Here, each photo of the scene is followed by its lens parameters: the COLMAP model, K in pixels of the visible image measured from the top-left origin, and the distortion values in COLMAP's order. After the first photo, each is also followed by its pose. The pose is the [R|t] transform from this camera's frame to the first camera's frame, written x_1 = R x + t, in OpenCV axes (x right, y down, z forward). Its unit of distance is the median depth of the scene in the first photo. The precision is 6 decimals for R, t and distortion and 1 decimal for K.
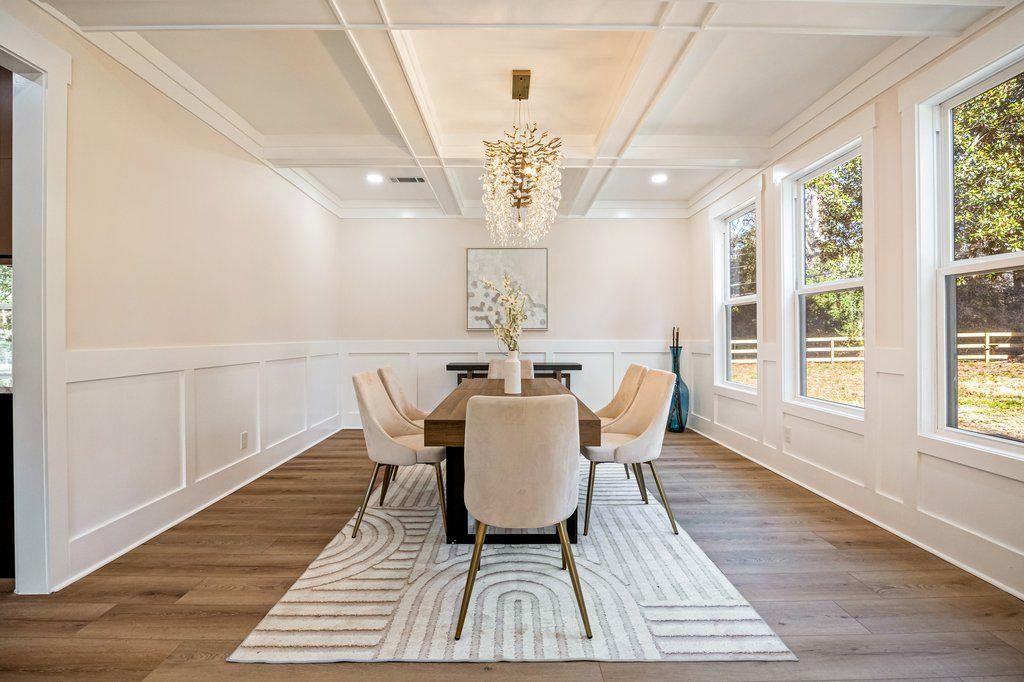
lens RADIAL K [[471.6, 0, 514.0], [0, 471.6, 338.6], [0, 0, 1]] dist [-0.010563, 0.000045]
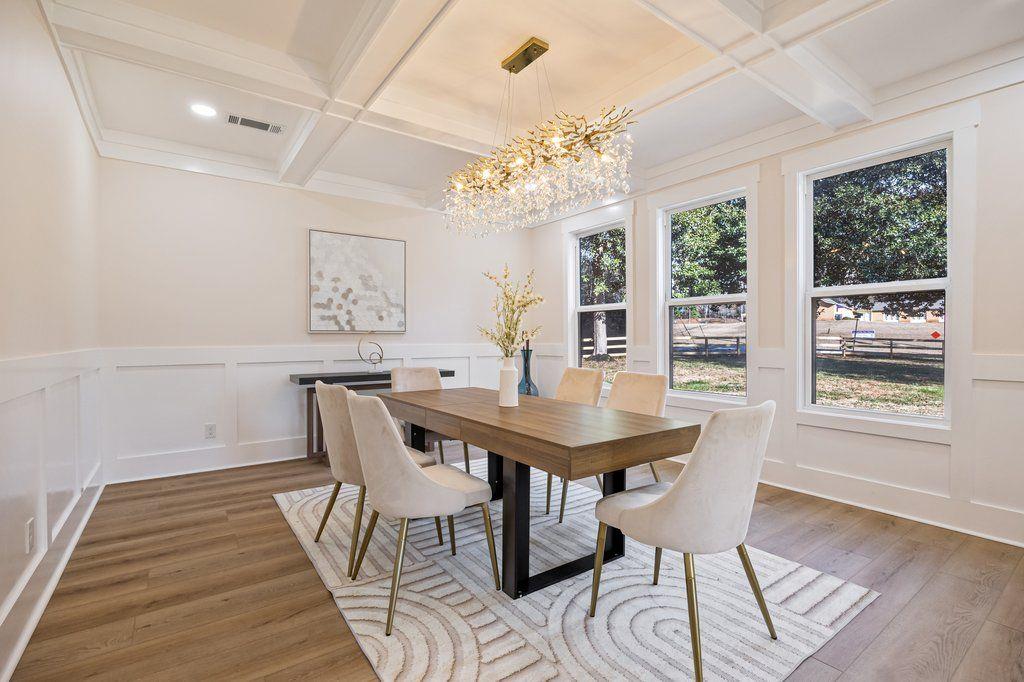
lens RADIAL K [[471.6, 0, 514.0], [0, 471.6, 338.6], [0, 0, 1]] dist [-0.010563, 0.000045]
pose [[0.815863, 0.001223, 0.578243, -0.439490], [0.004625, 0.999952, -0.008641, 0.001077], [-0.578226, 0.009724, 0.815819, 0.252695]]
